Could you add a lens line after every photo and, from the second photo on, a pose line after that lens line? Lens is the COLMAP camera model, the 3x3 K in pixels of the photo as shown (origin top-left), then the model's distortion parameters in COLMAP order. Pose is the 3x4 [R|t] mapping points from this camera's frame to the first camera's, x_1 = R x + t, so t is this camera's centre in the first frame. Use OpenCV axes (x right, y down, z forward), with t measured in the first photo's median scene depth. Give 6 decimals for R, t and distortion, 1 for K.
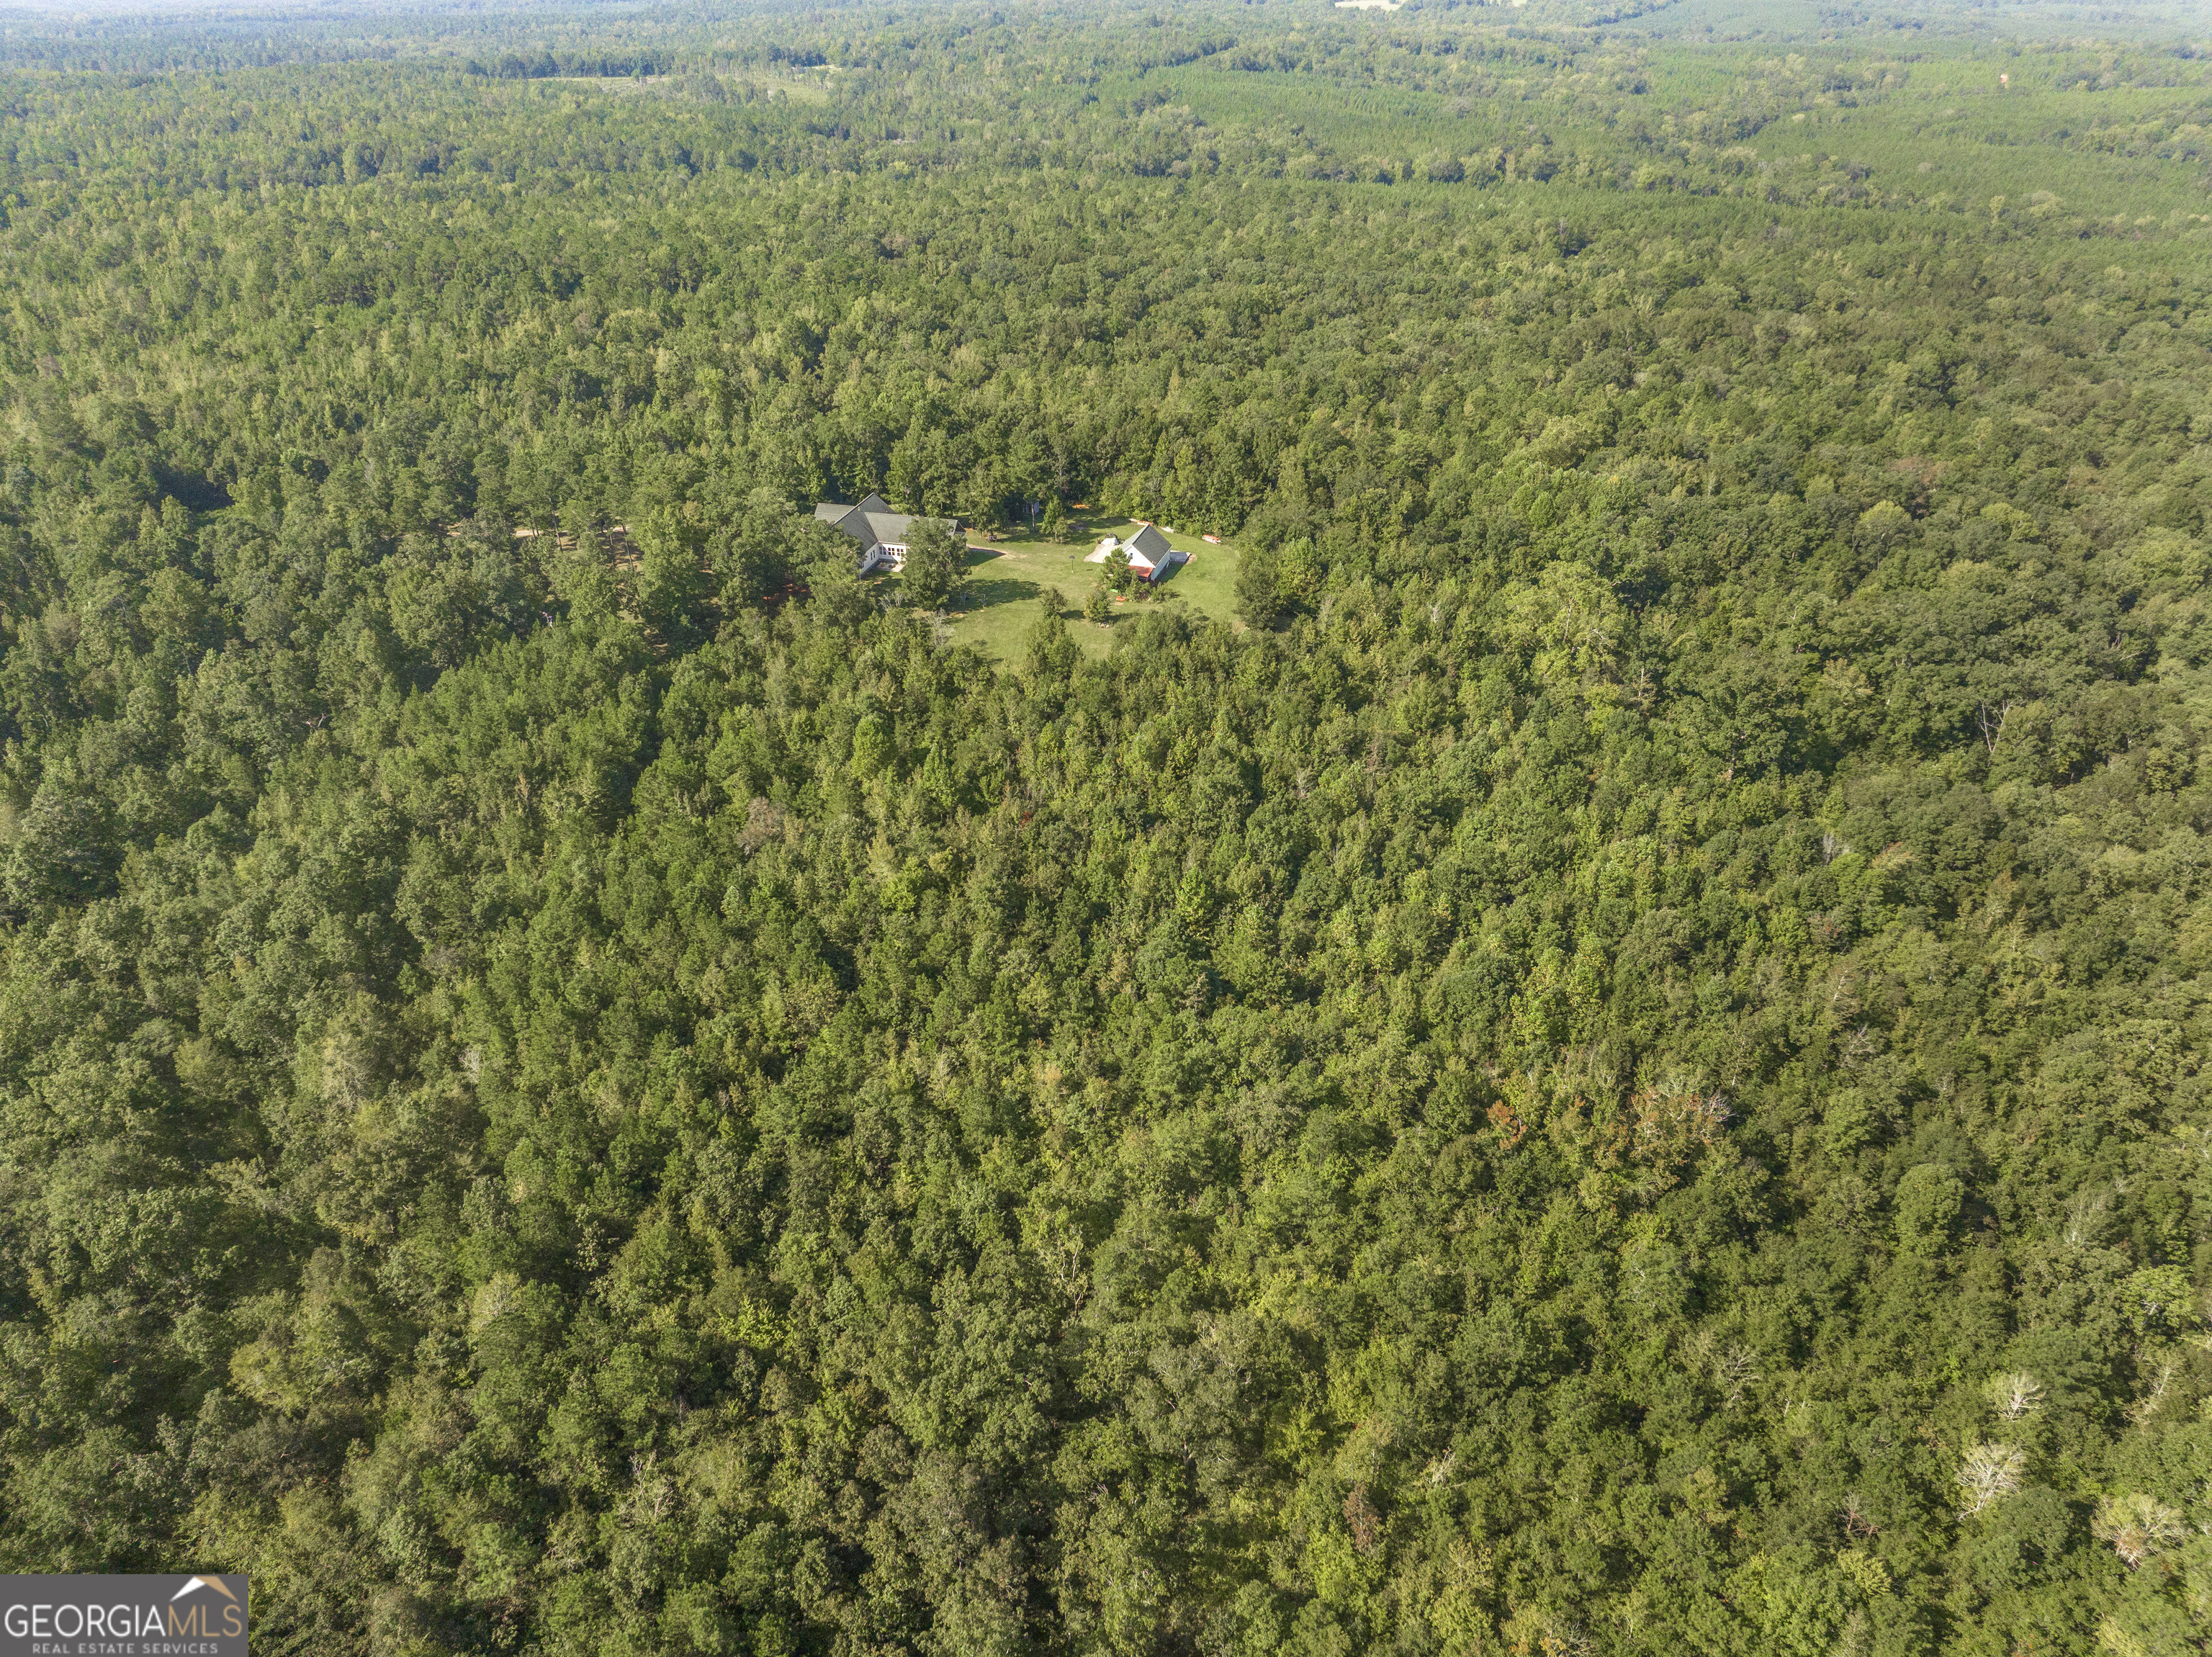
lens RADIAL K [[1528.5, 0, 1106.0], [0, 1528.5, 828.5], [0, 0, 1]] dist [-0.062228, 0.033728]
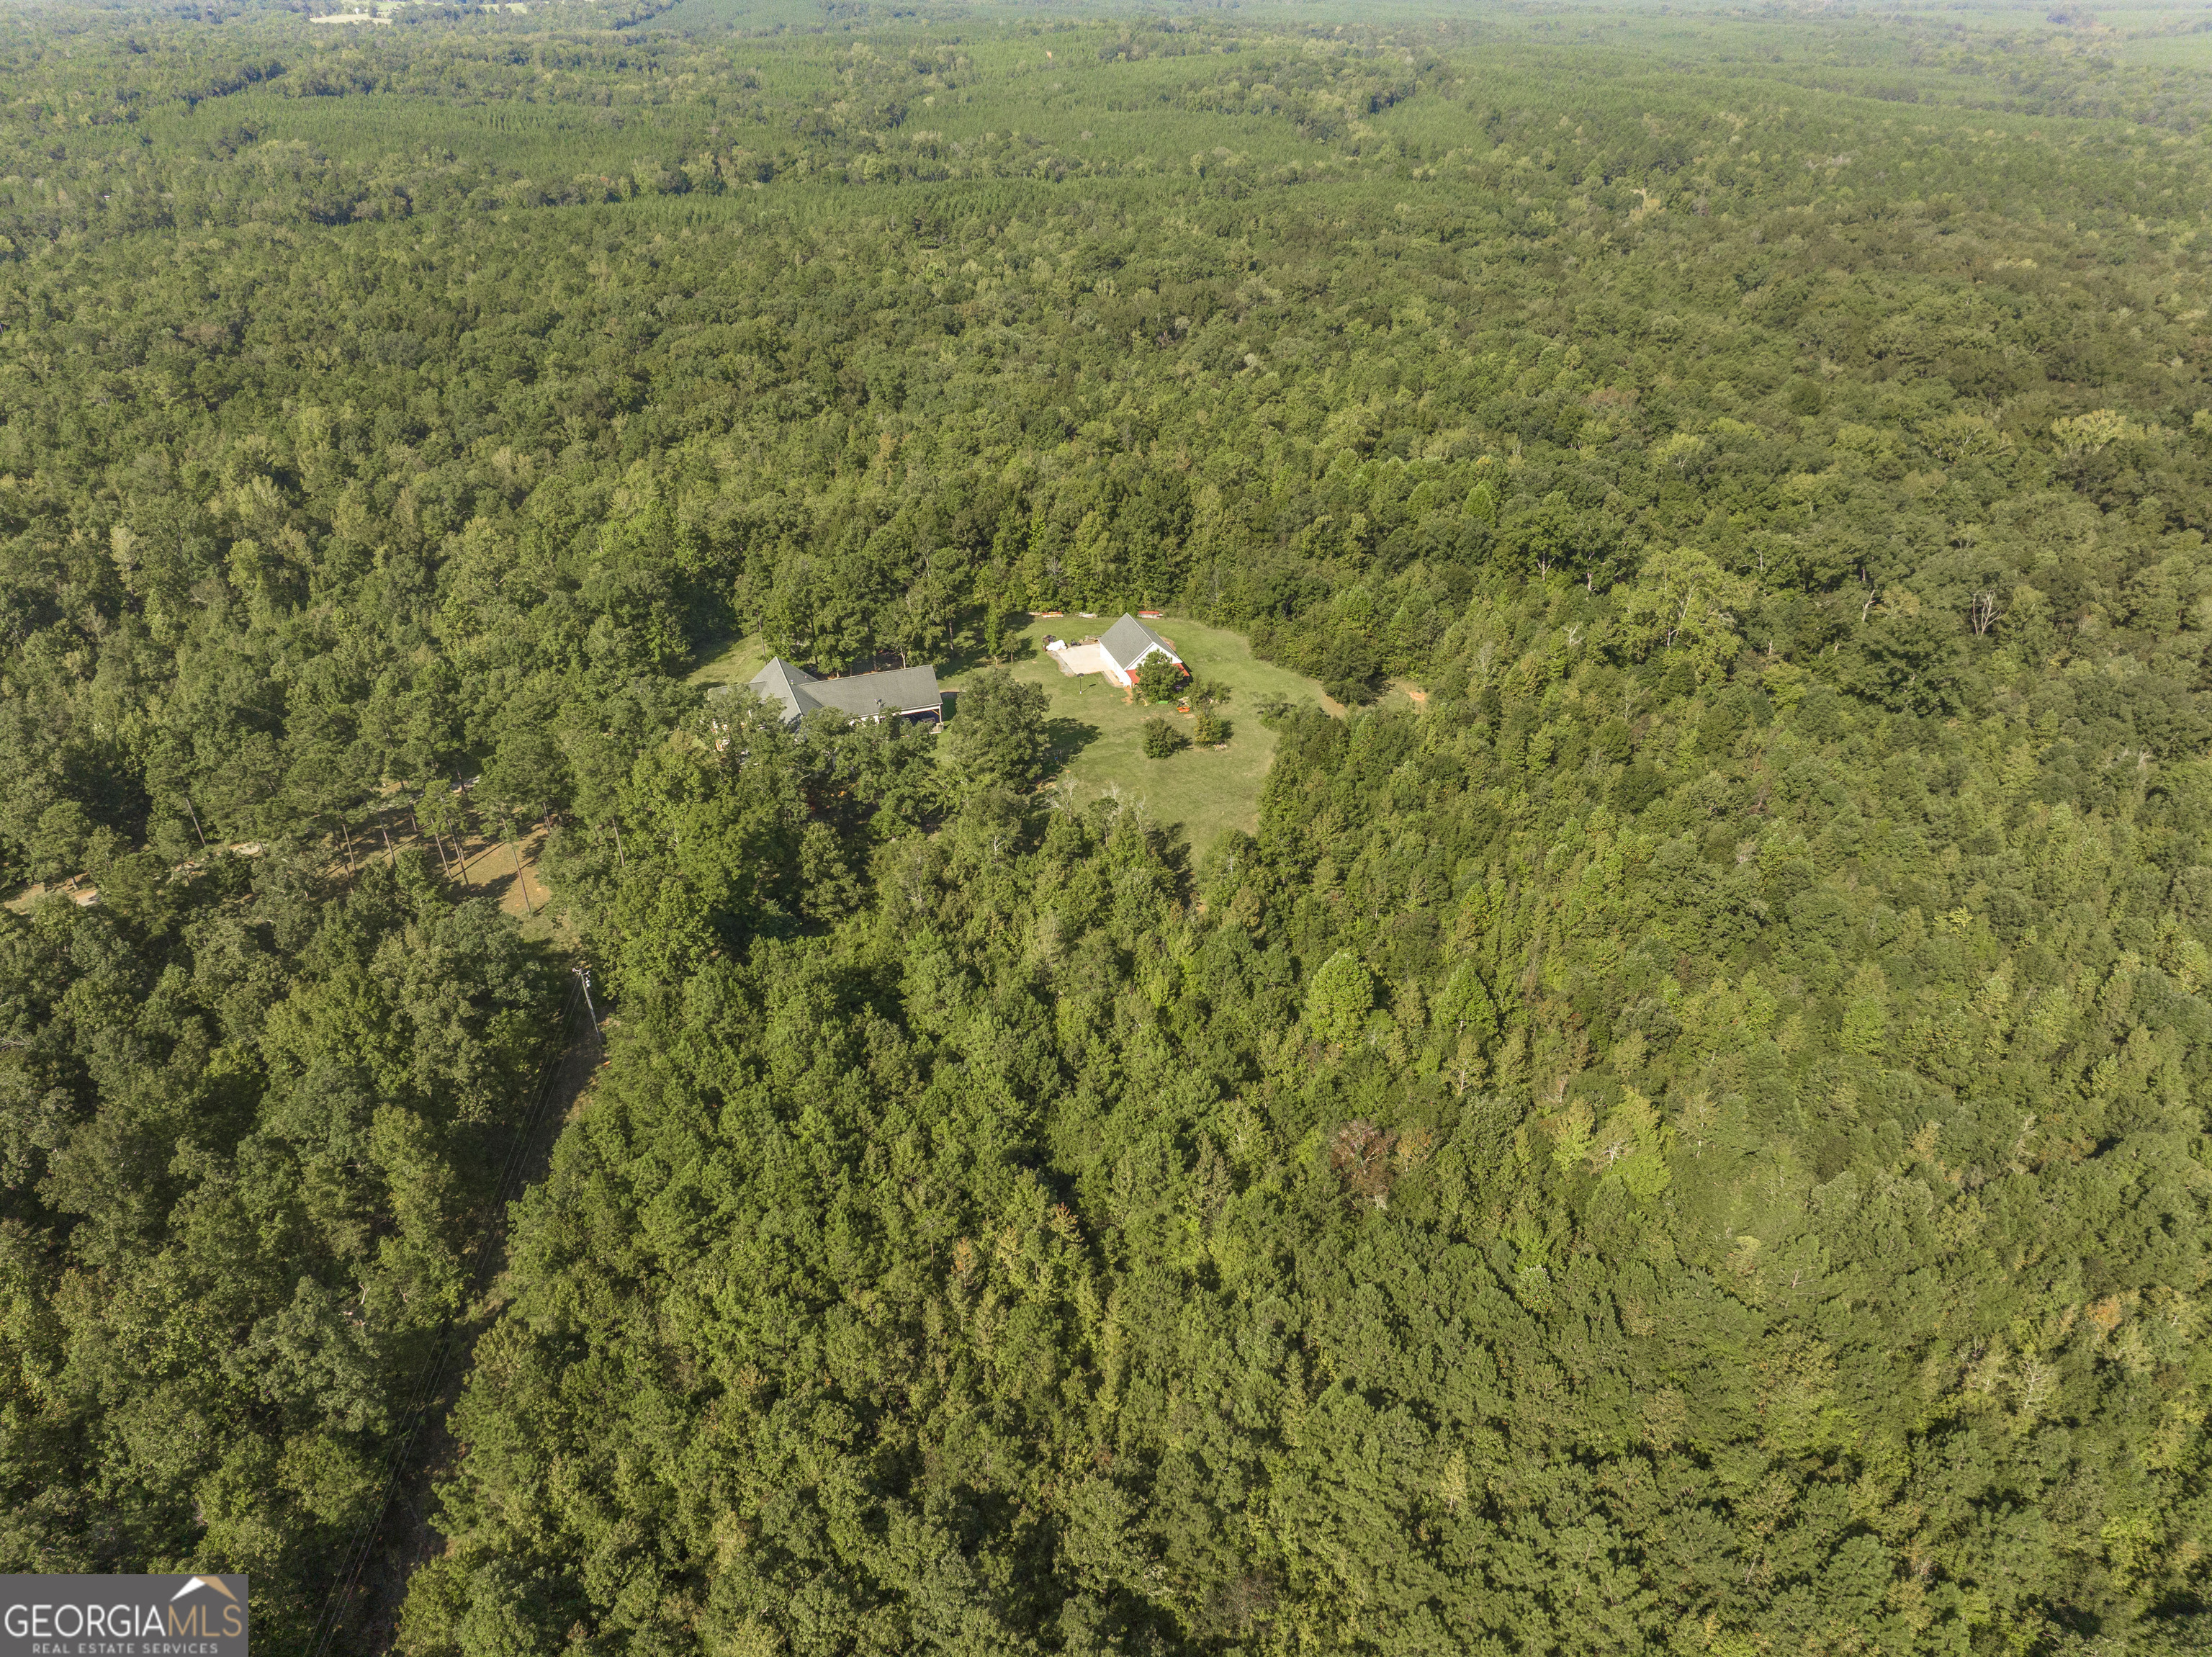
lens RADIAL K [[1528.5, 0, 1106.0], [0, 1528.5, 828.5], [0, 0, 1]] dist [-0.062228, 0.033728]
pose [[0.816229, -0.293245, 0.497772, -0.131638], [0.294873, 0.952385, 0.077541, -0.049042], [-0.496809, 0.083488, 0.863835, 0.096698]]
